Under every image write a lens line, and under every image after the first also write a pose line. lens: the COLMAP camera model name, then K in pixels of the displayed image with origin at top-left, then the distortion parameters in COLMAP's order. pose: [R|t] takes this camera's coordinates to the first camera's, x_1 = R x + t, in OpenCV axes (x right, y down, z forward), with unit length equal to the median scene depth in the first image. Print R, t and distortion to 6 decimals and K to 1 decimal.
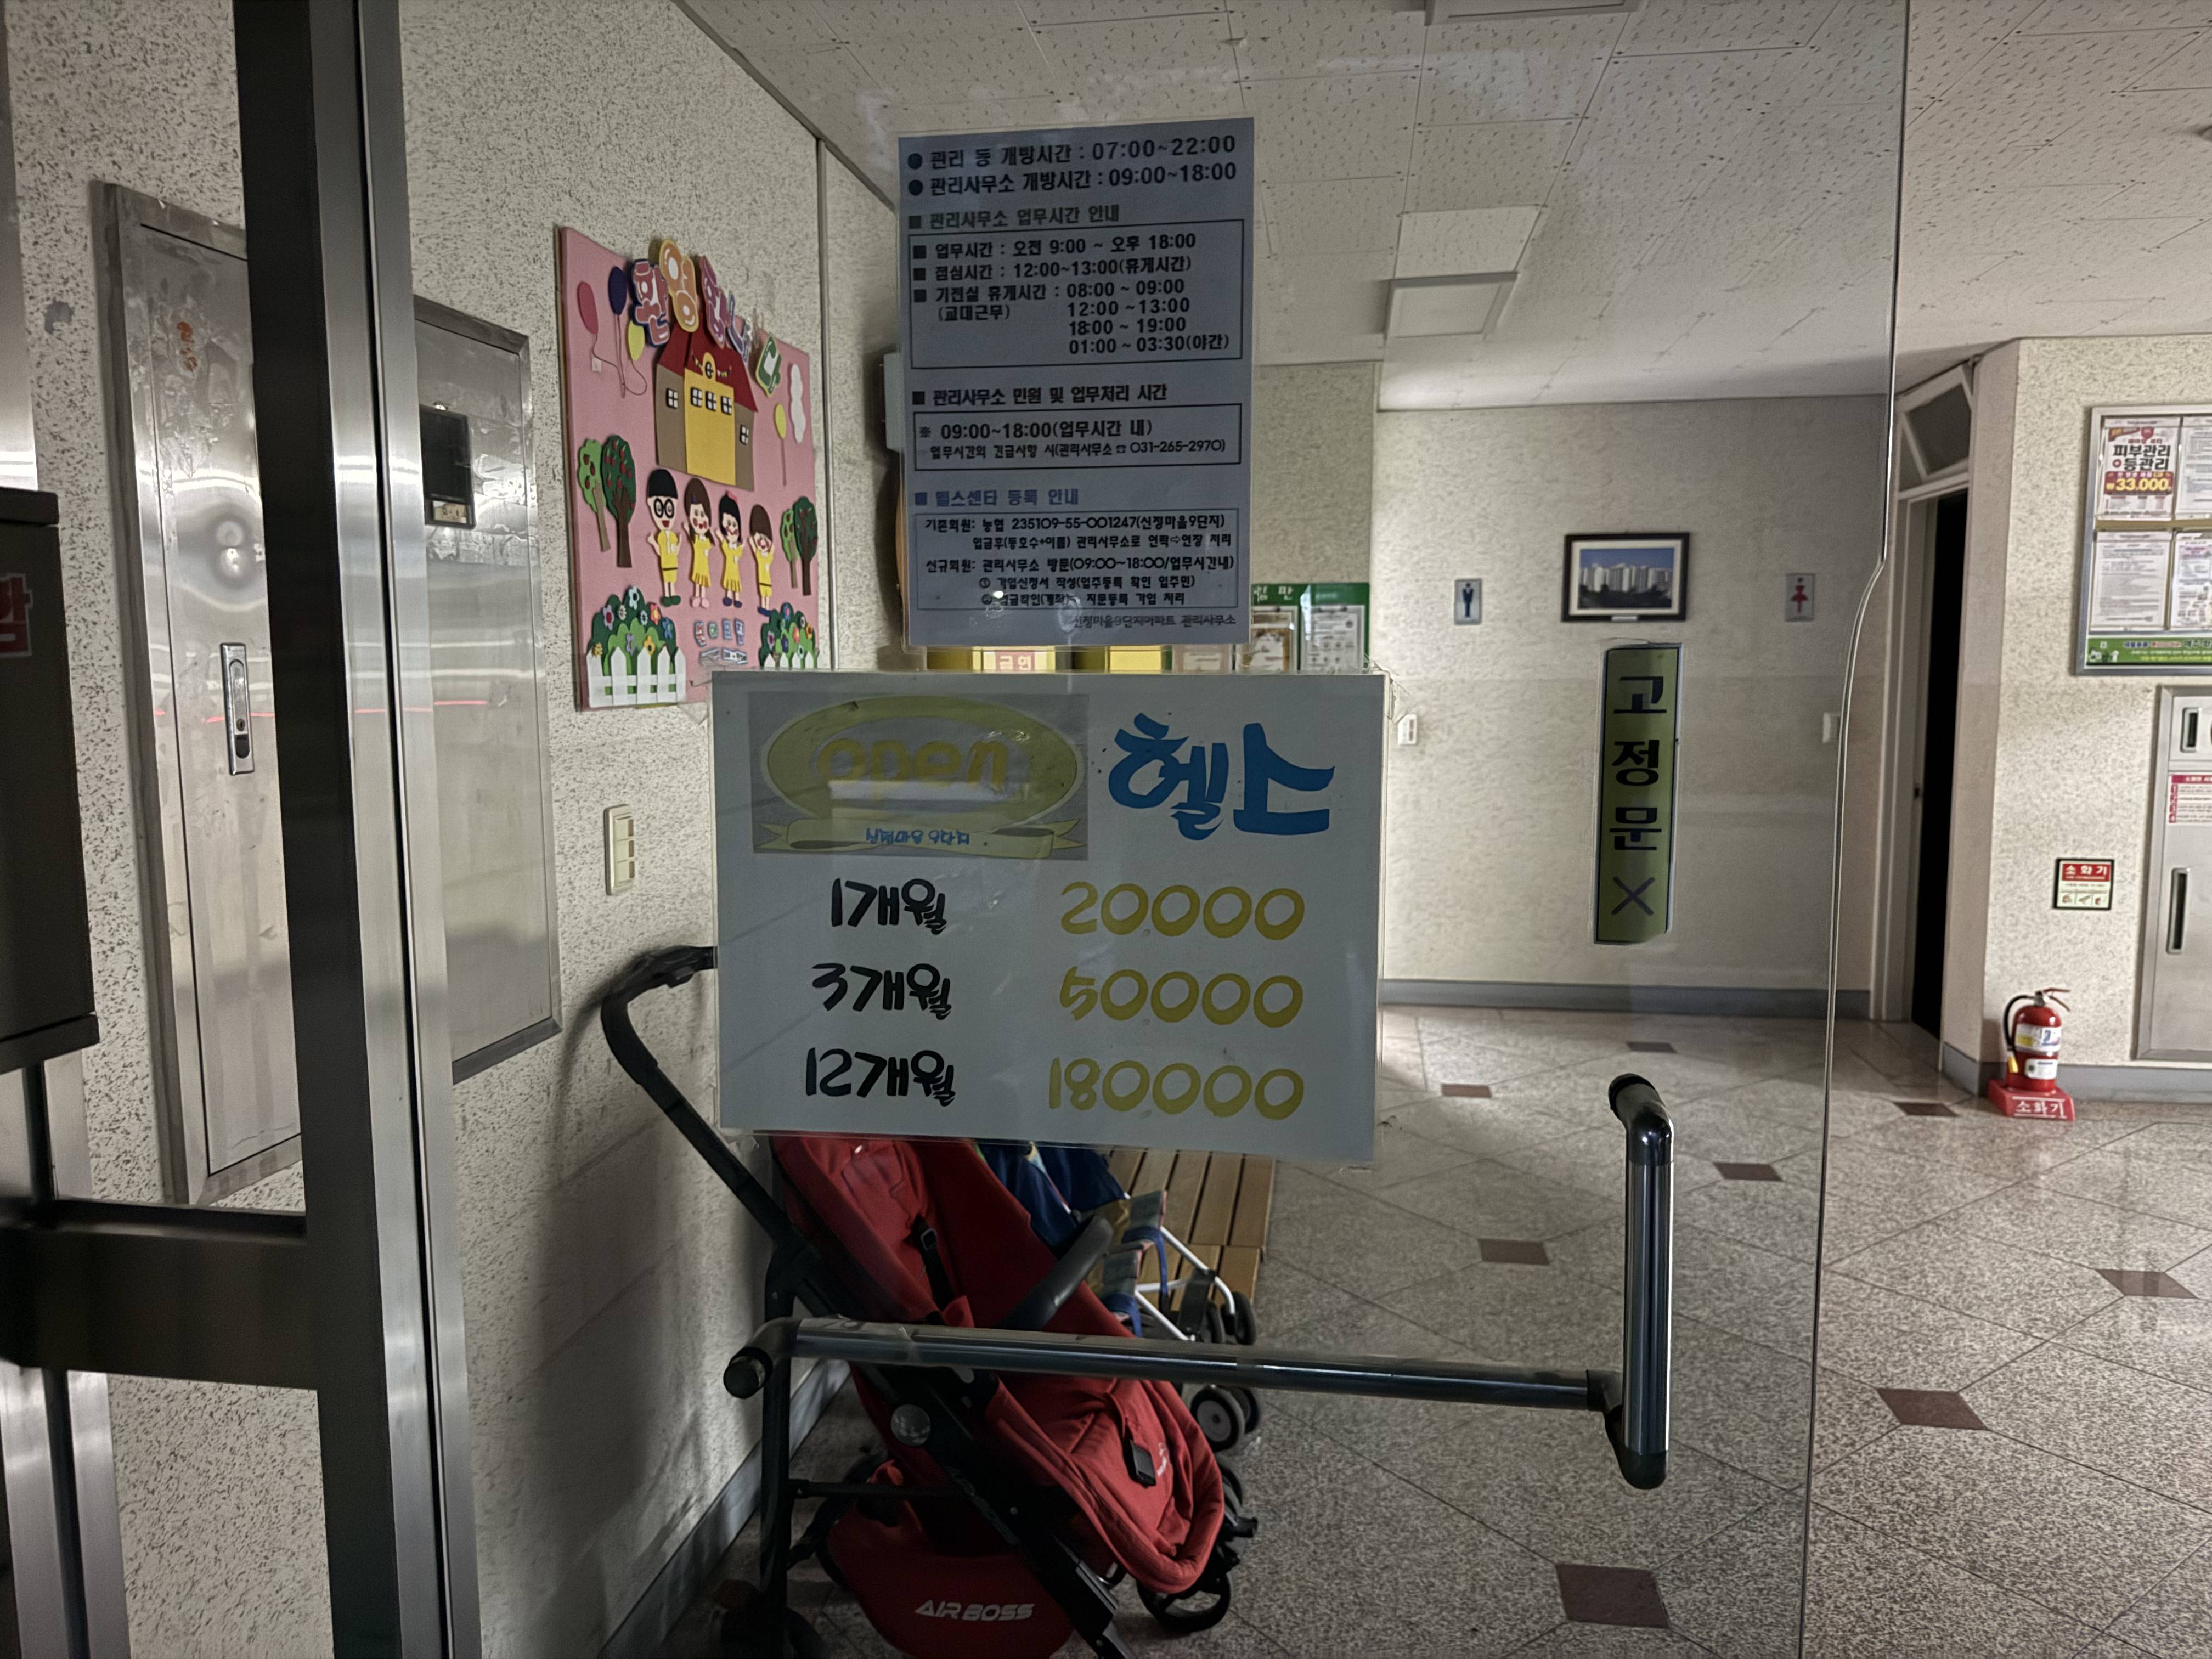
lens RADIAL K [[1564.7, 0, 1105.3], [0, 1564.7, 830.8], [0, 0, 1]] dist [0.006499, 0.000784]
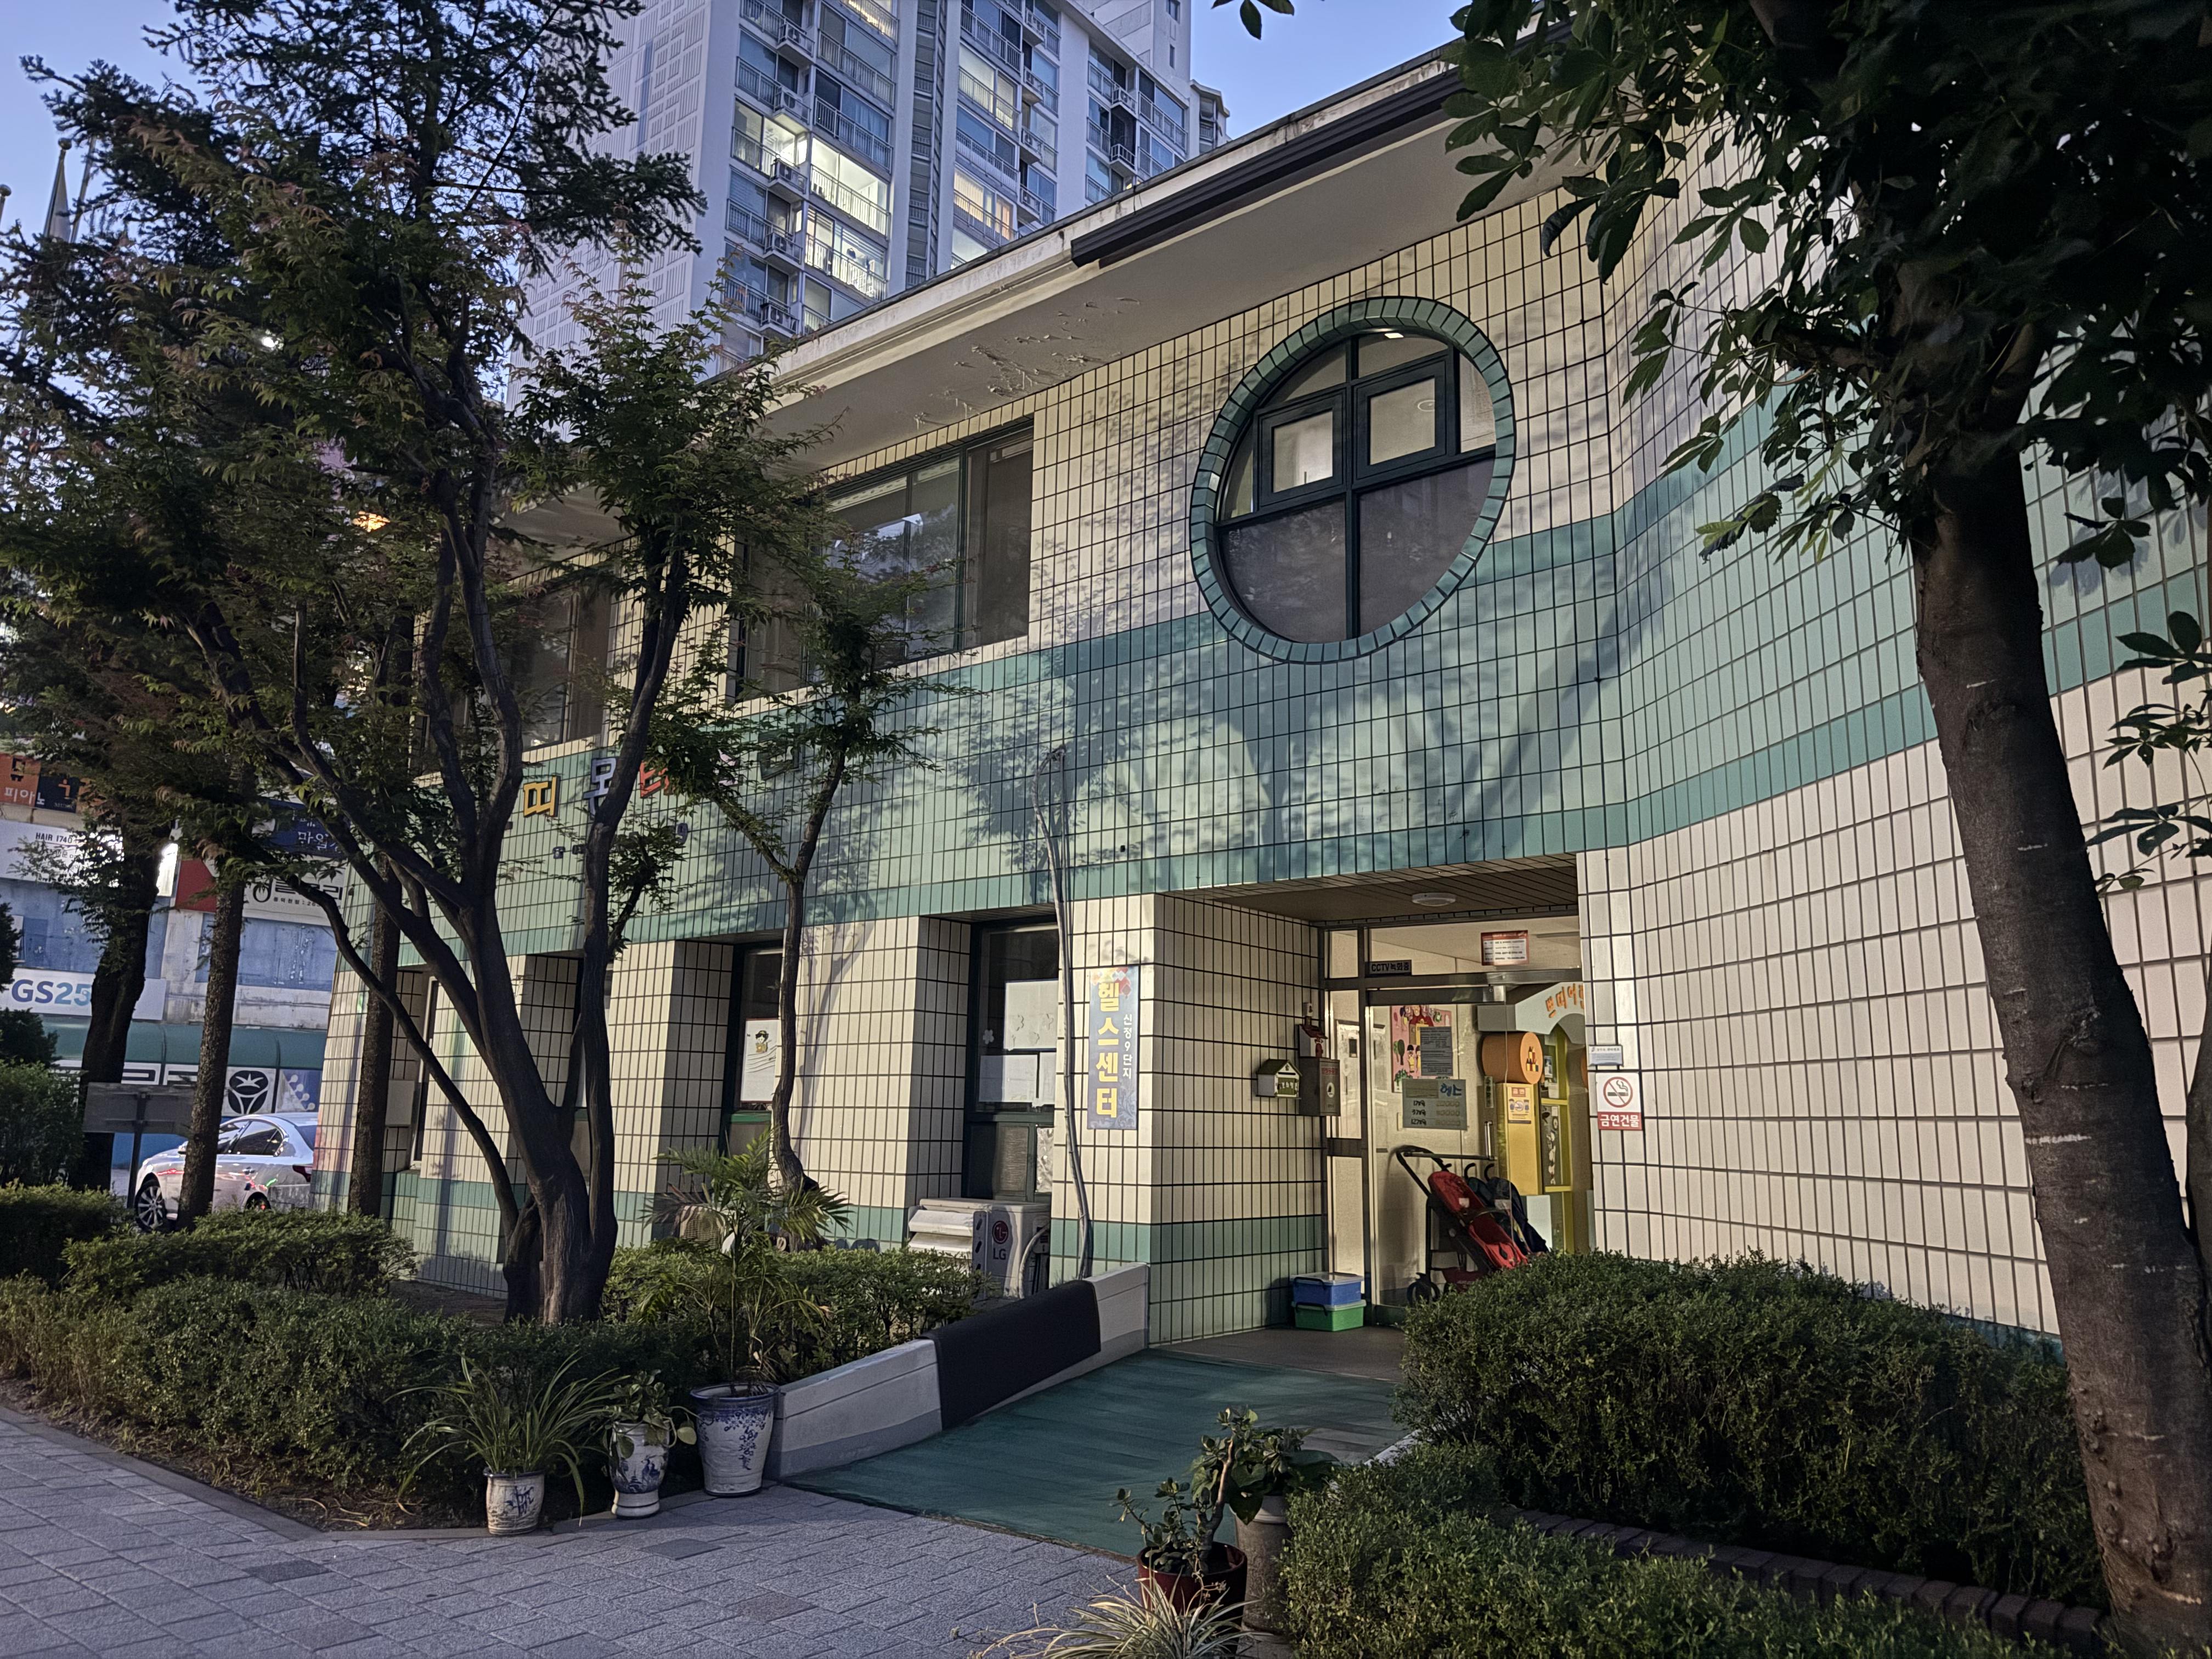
lens RADIAL K [[1564.7, 0, 1105.0], [0, 1564.7, 826.5], [0, 0, 1]] dist [0.006499, 0.000784]
pose [[0.860228, -0.096220, -0.500749, 1.534250], [-0.055451, 0.958558, -0.279447, 0.585769], [0.506885, 0.268155, 0.819243, -4.004160]]
